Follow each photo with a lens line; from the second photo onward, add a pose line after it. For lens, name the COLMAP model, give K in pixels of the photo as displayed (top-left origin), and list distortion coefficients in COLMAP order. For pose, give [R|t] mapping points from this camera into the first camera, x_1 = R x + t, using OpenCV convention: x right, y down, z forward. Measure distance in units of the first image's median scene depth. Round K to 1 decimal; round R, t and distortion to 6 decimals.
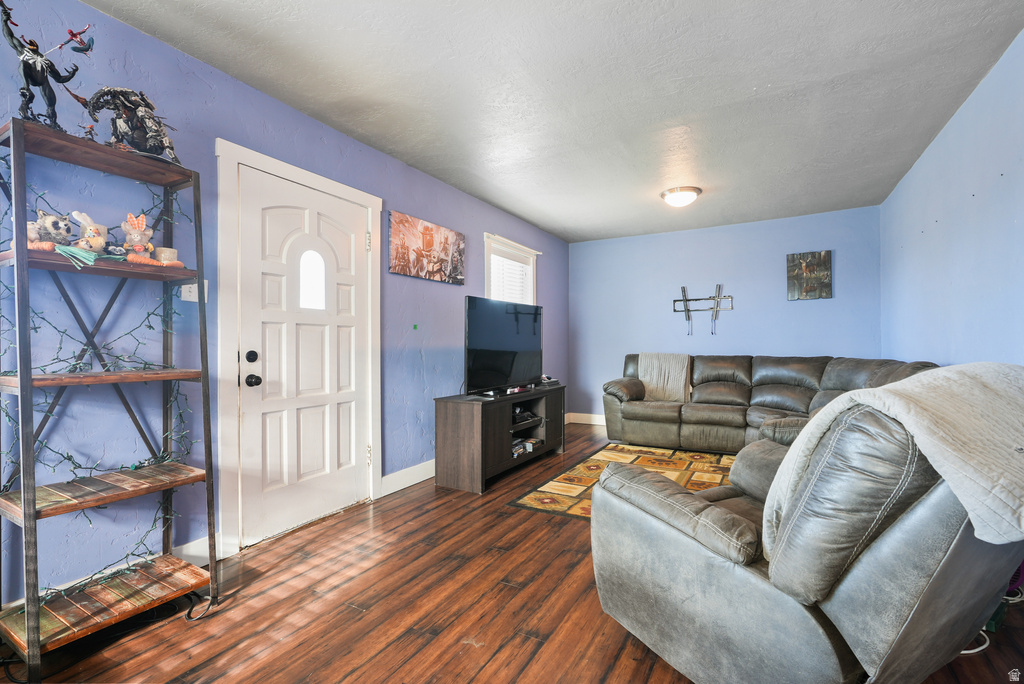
lens RADIAL K [[467.2, 0, 506.1], [0, 467.2, 324.2], [0, 0, 1]] dist [-0.013078, 0.004479]
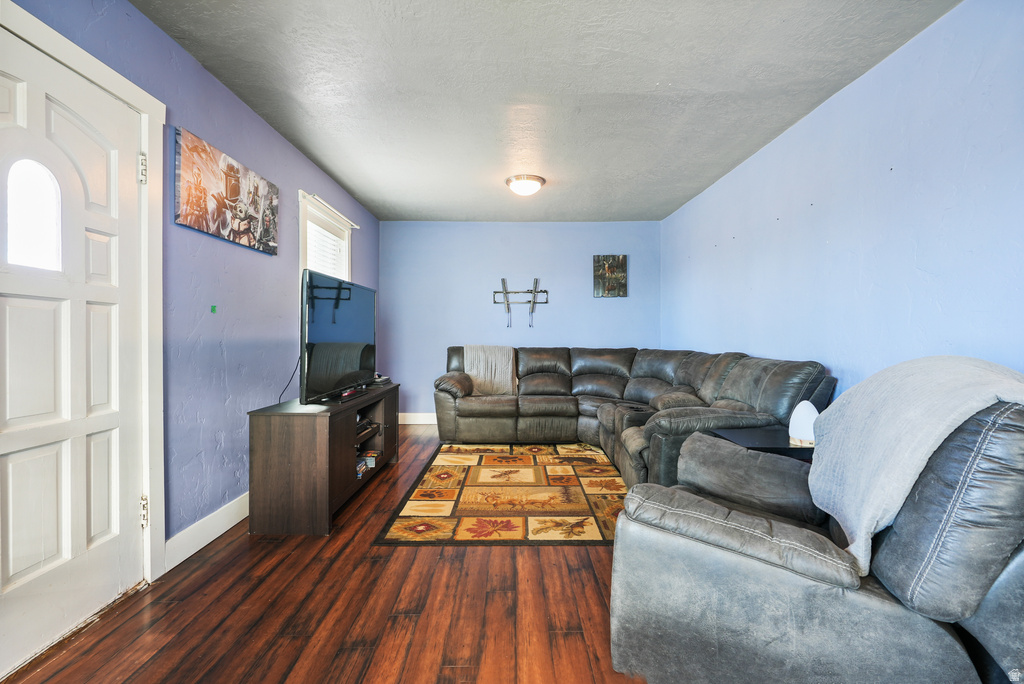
lens RADIAL K [[470.8, 0, 520.2], [0, 470.8, 325.6], [0, 0, 1]] dist [-0.013716, 0.005644]
pose [[0.859323, 0.017202, 0.511144, -0.164312], [-0.028226, 0.999506, 0.013815, 0.008050], [-0.510654, -0.026299, 0.859384, 0.189341]]
